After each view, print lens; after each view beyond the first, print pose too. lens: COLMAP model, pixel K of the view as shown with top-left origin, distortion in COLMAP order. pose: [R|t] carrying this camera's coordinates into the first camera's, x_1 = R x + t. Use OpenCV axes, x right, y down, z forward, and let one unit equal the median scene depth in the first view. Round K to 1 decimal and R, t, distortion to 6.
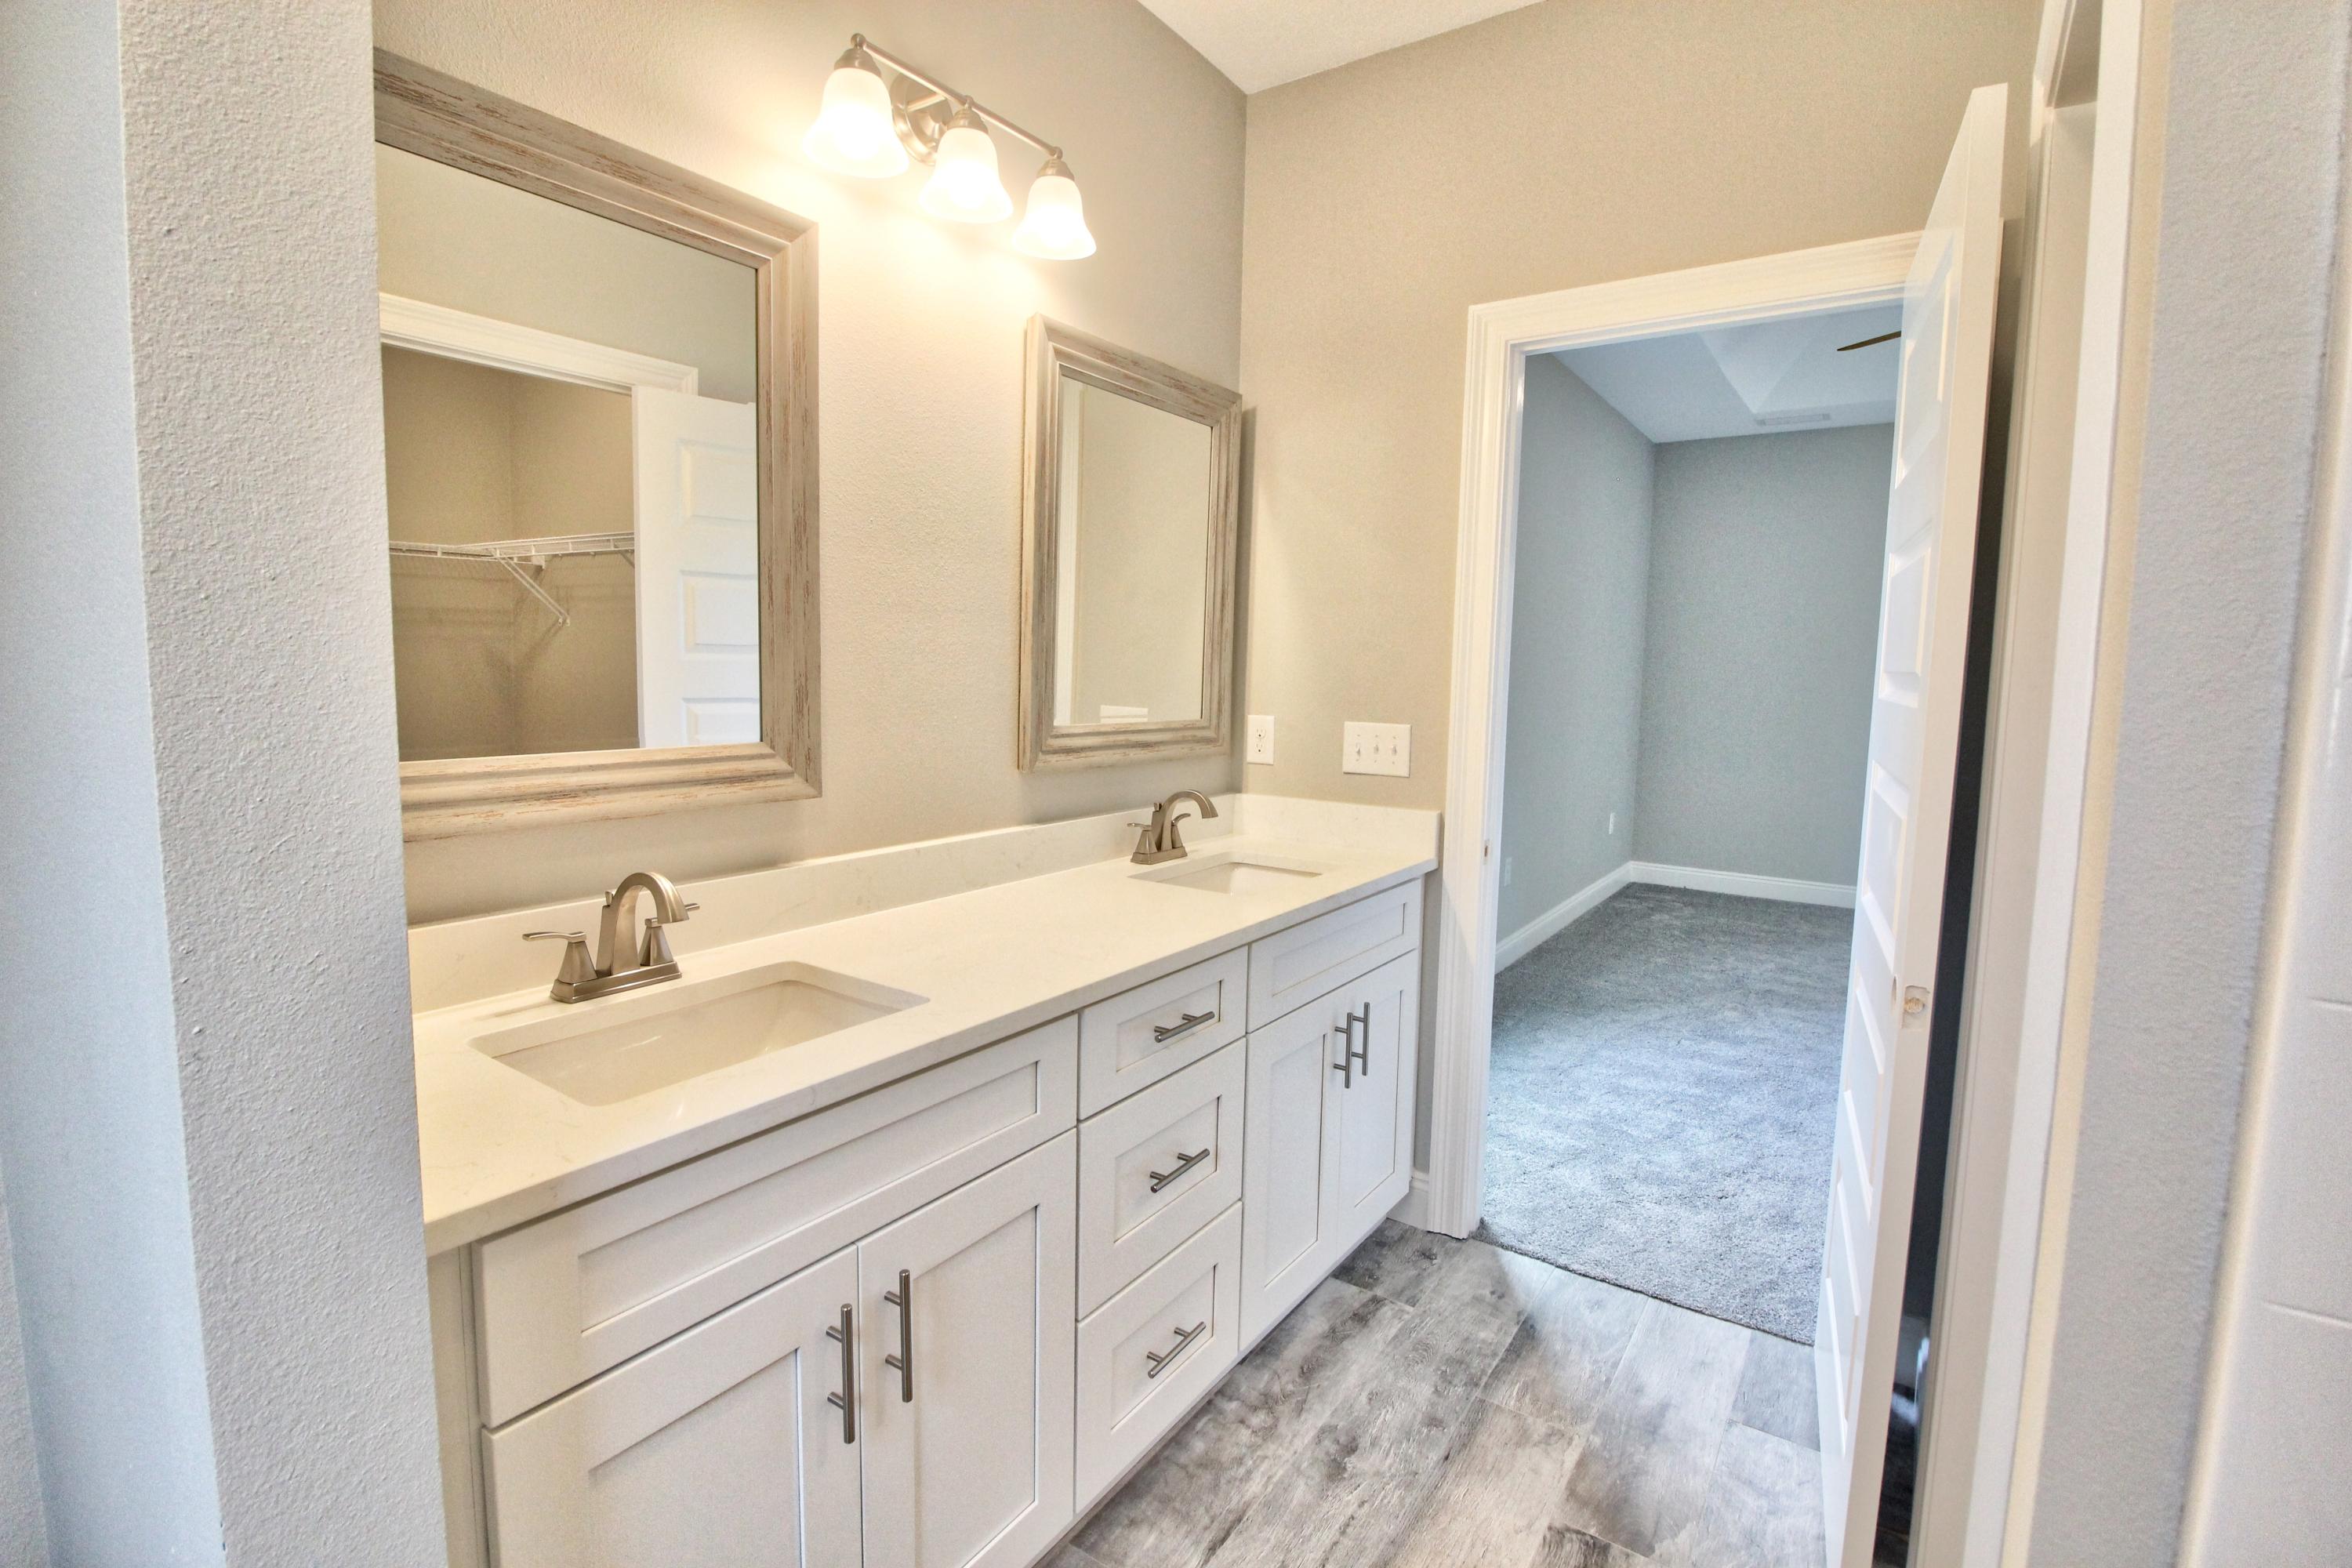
lens RADIAL K [[1085.8, 0, 1165.1], [0, 1085.8, 765.5], [0, 0, 1]] dist [0.000172, -0.013094]
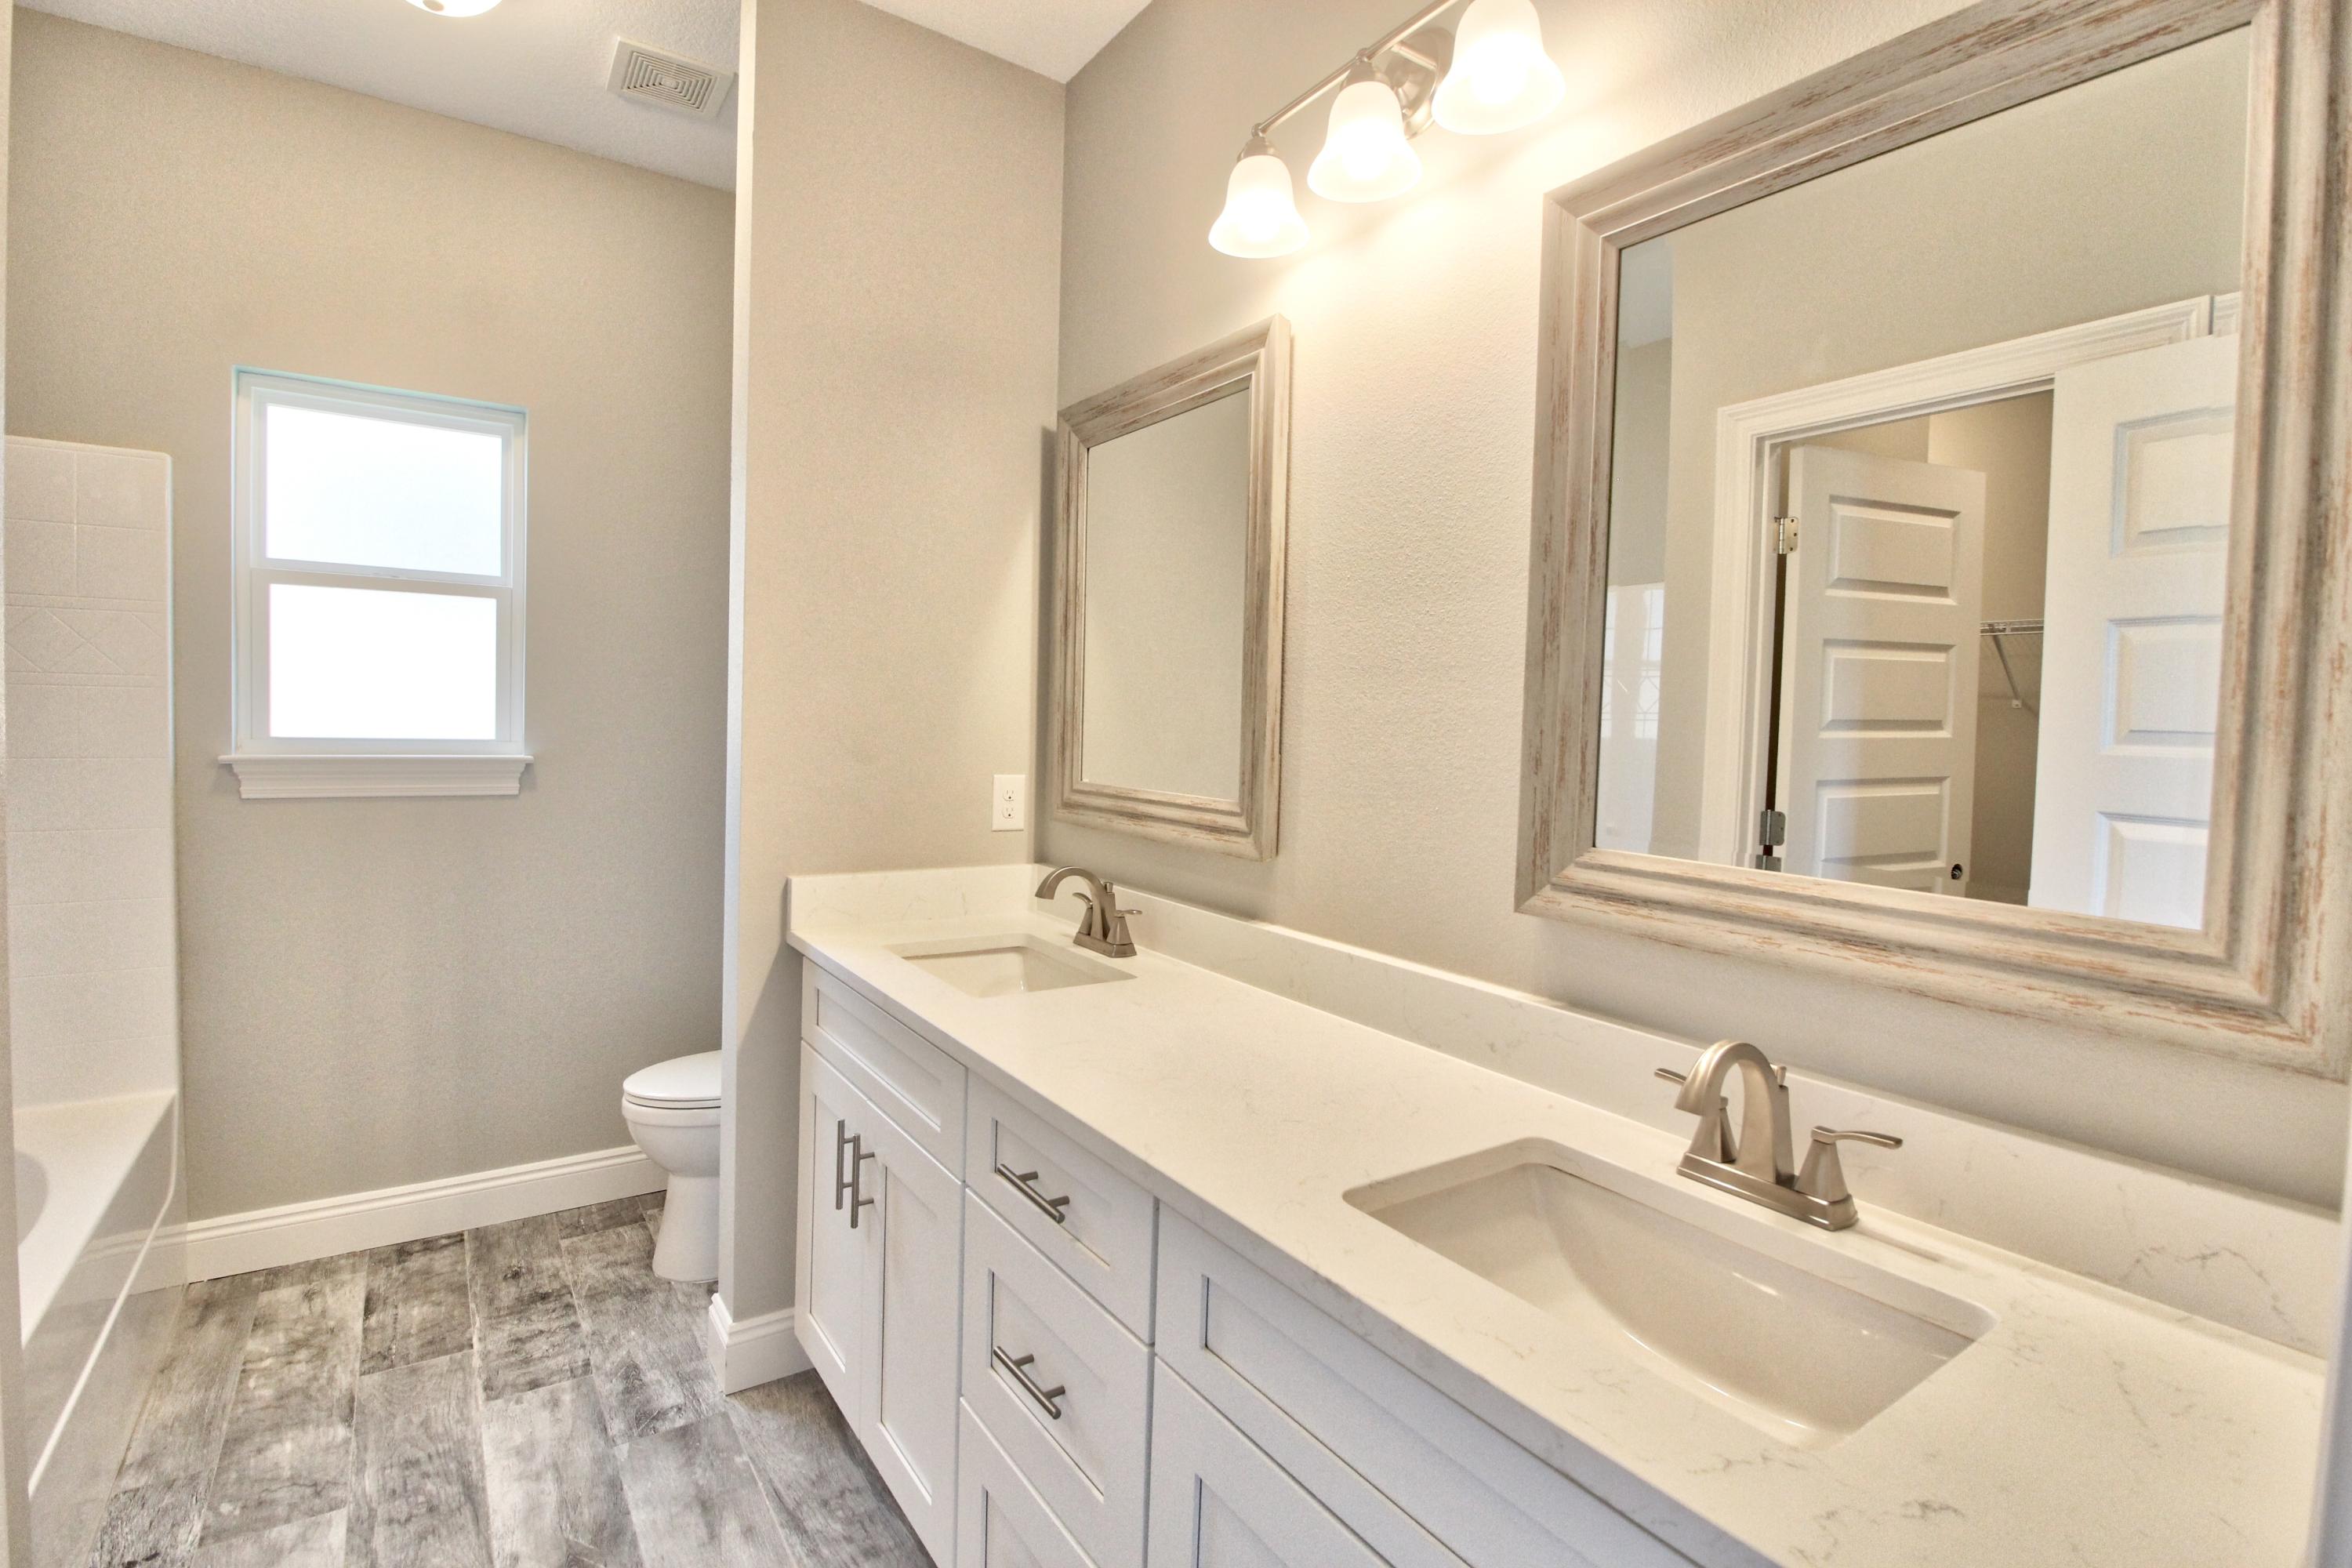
lens RADIAL K [[1085.8, 0, 1165.1], [0, 1085.8, 765.5], [0, 0, 1]] dist [0.000172, -0.013094]
pose [[-0.352029, 0.010947, -0.935925, 0.642378], [-0.125078, 0.990413, 0.058630, -0.105376], [0.927594, 0.137703, -0.347285, 1.208039]]
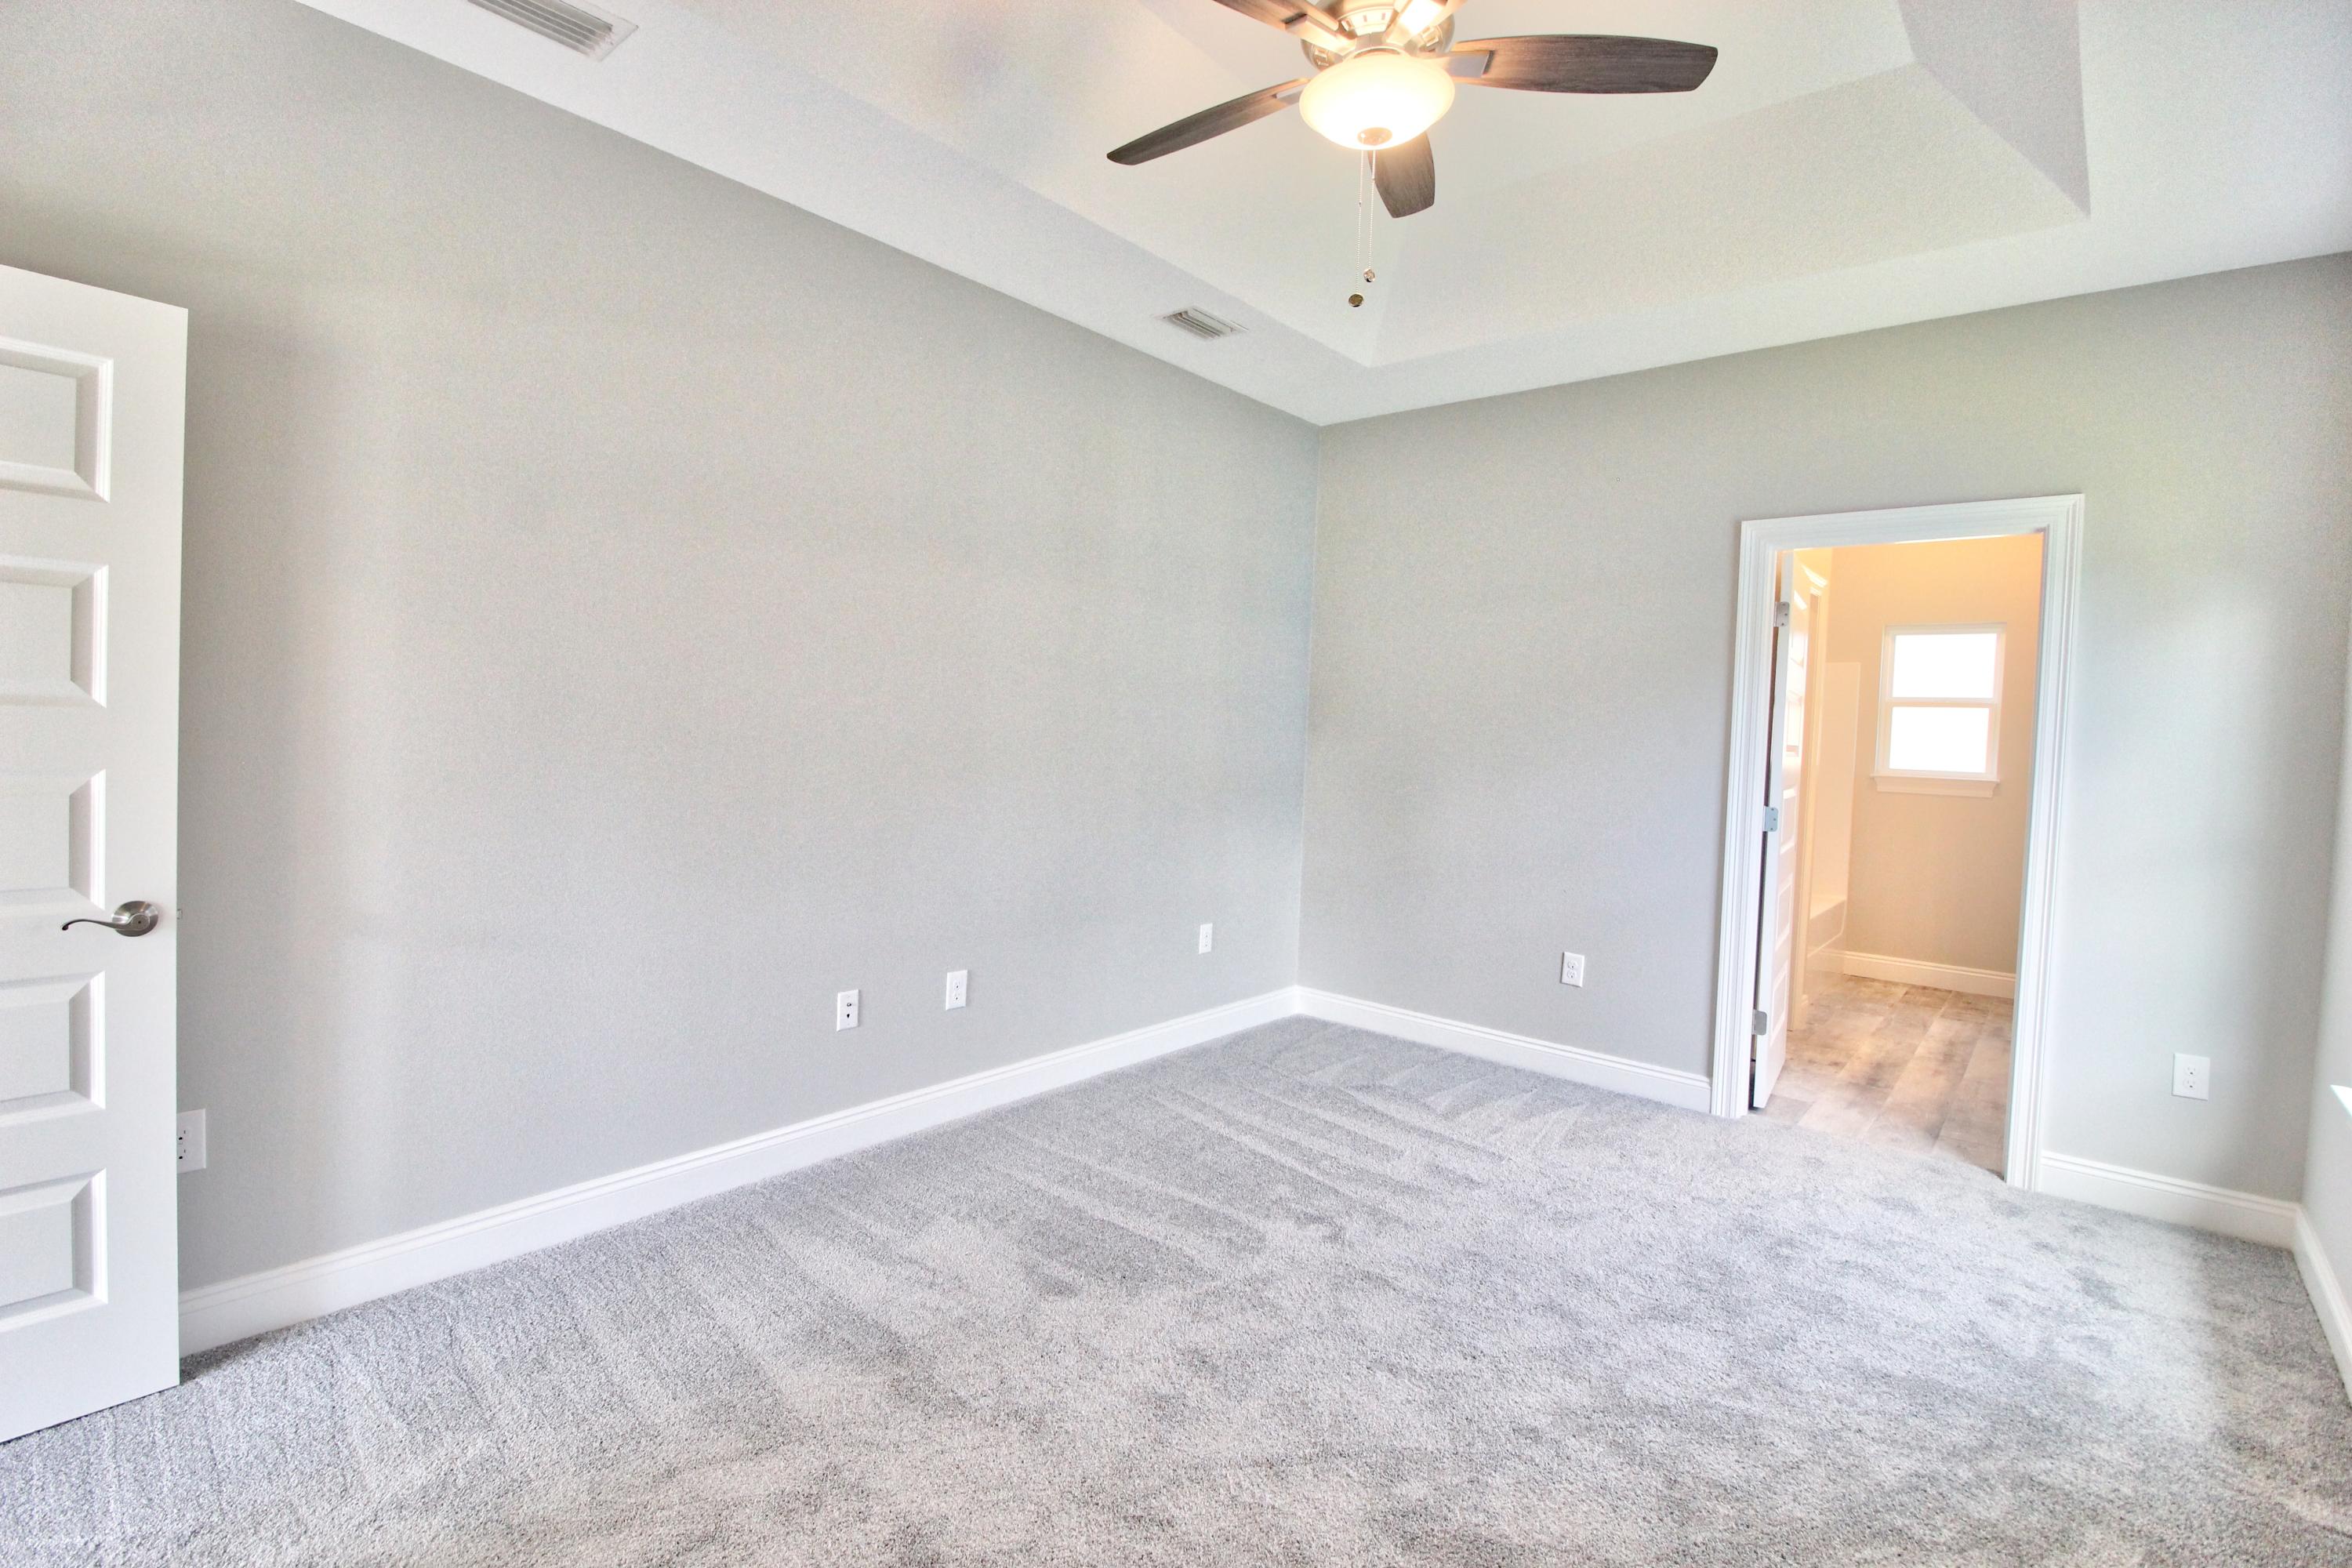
lens RADIAL K [[1085.8, 0, 1165.1], [0, 1085.8, 765.5], [0, 0, 1]] dist [0.000172, -0.013094]
pose [[-0.992953, -0.060422, 0.101950, 1.719351], [-0.046828, 0.990298, 0.130830, -0.274146], [-0.108866, 0.125133, -0.986149, 3.365670]]
